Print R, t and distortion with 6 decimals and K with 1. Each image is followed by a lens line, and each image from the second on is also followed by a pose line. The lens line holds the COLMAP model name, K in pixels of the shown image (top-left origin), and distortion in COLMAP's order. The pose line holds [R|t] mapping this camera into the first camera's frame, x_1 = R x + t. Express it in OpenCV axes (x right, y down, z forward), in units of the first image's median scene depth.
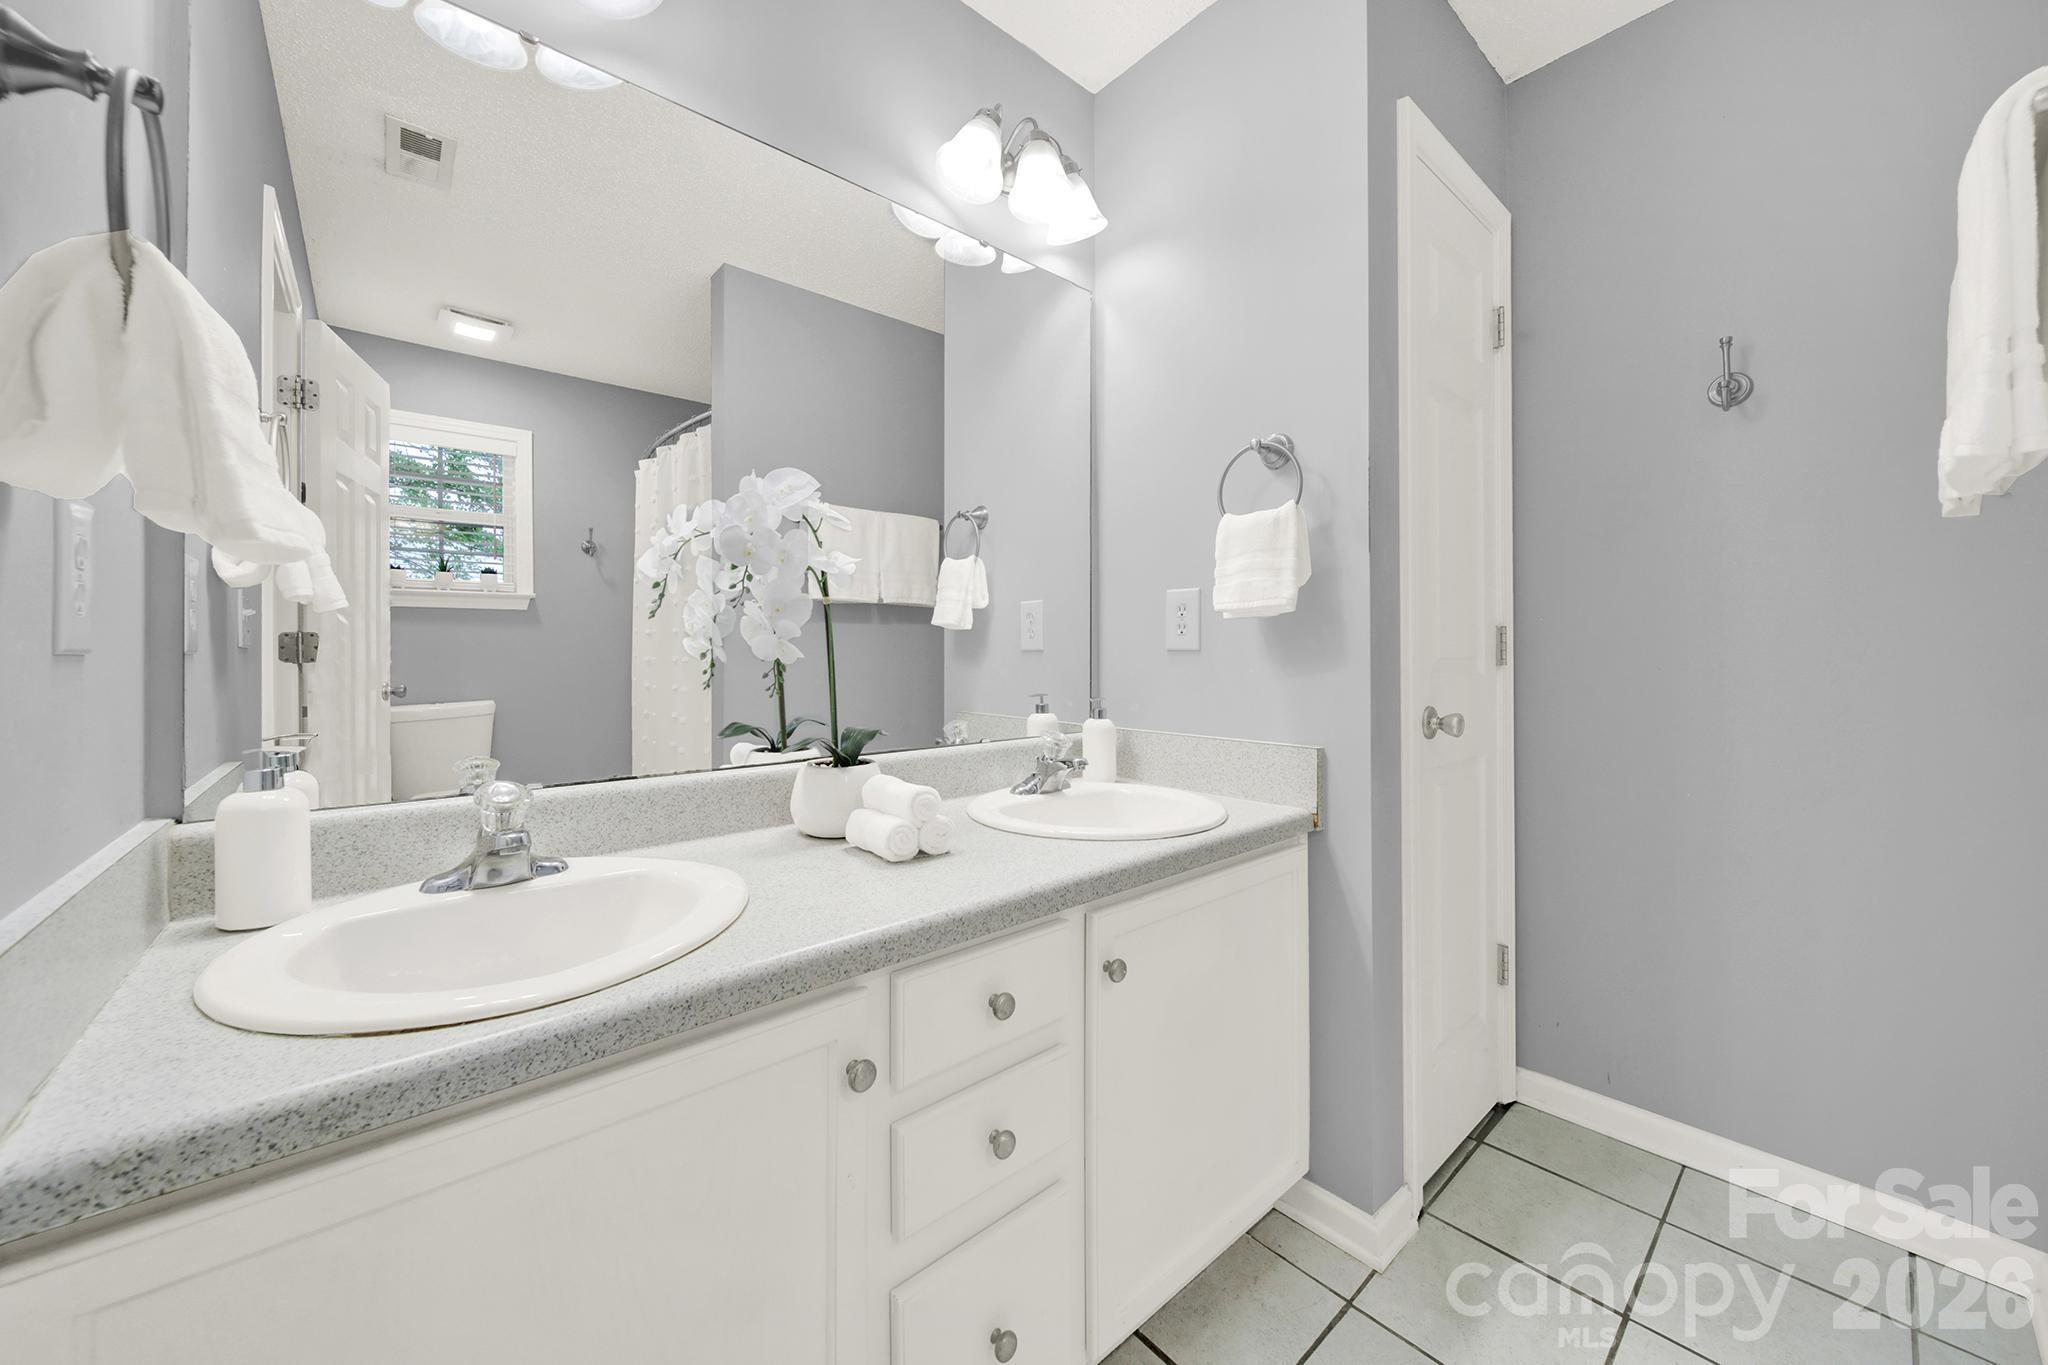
lens RADIAL K [[734.8, 0, 1010.9], [0, 734.8, 654.7], [0, 0, 1]] dist [-0.001338, -0.000389]
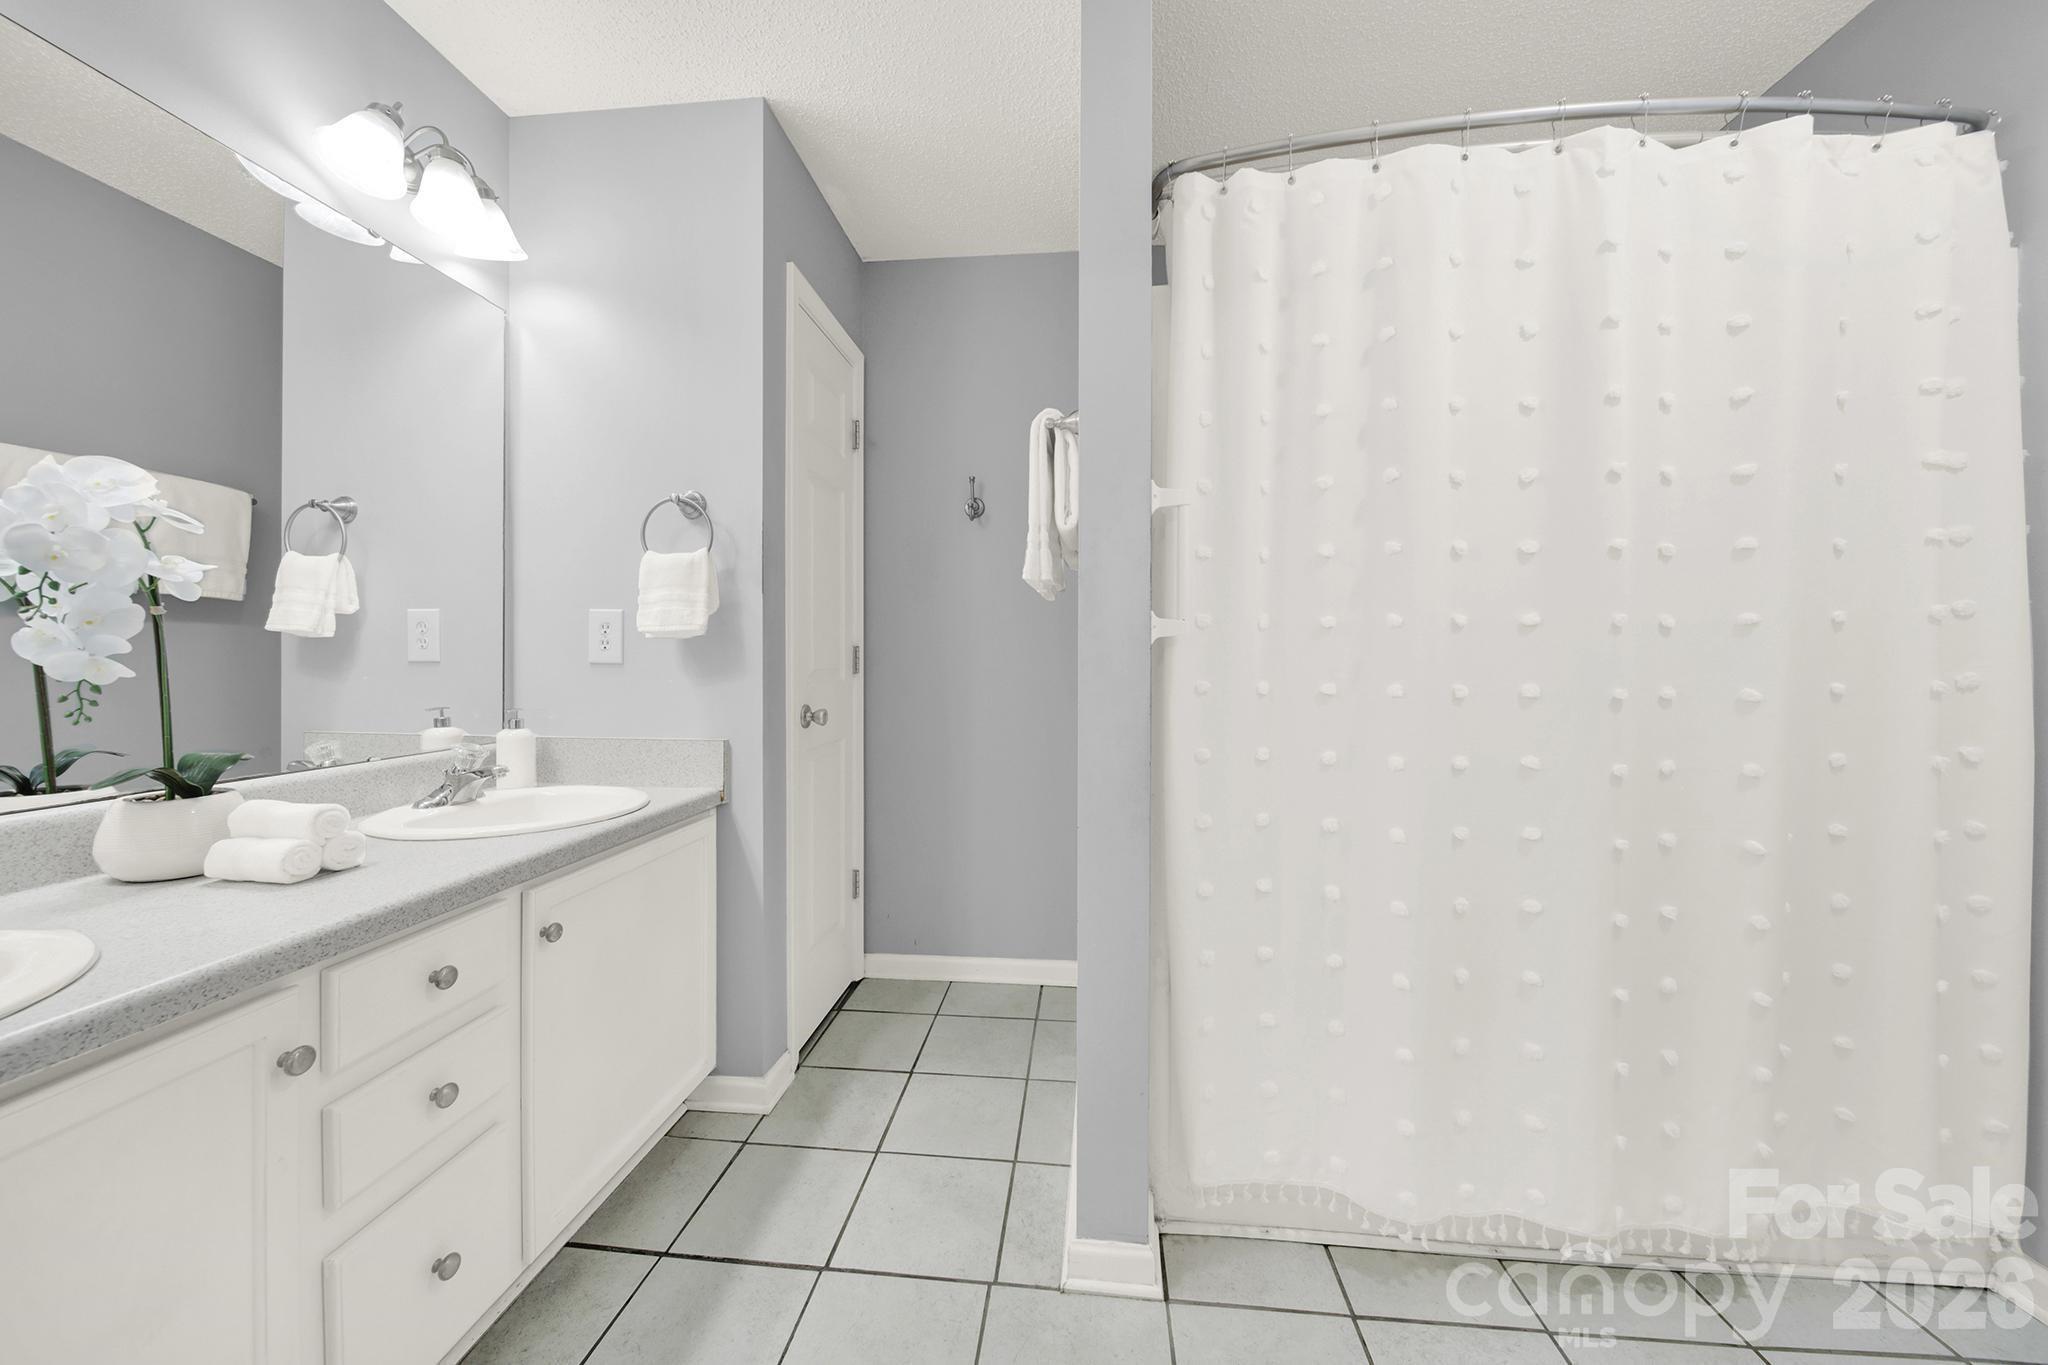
lens RADIAL K [[734.8, 0, 1030.1], [0, 734.8, 664.2], [0, 0, 1]] dist [-0.001338, -0.000389]
pose [[0.712491, 0.000138, 0.701681, -0.103562], [-0.007587, 0.999943, 0.007507, -0.020199], [-0.701640, -0.010672, 0.712452, -0.292128]]
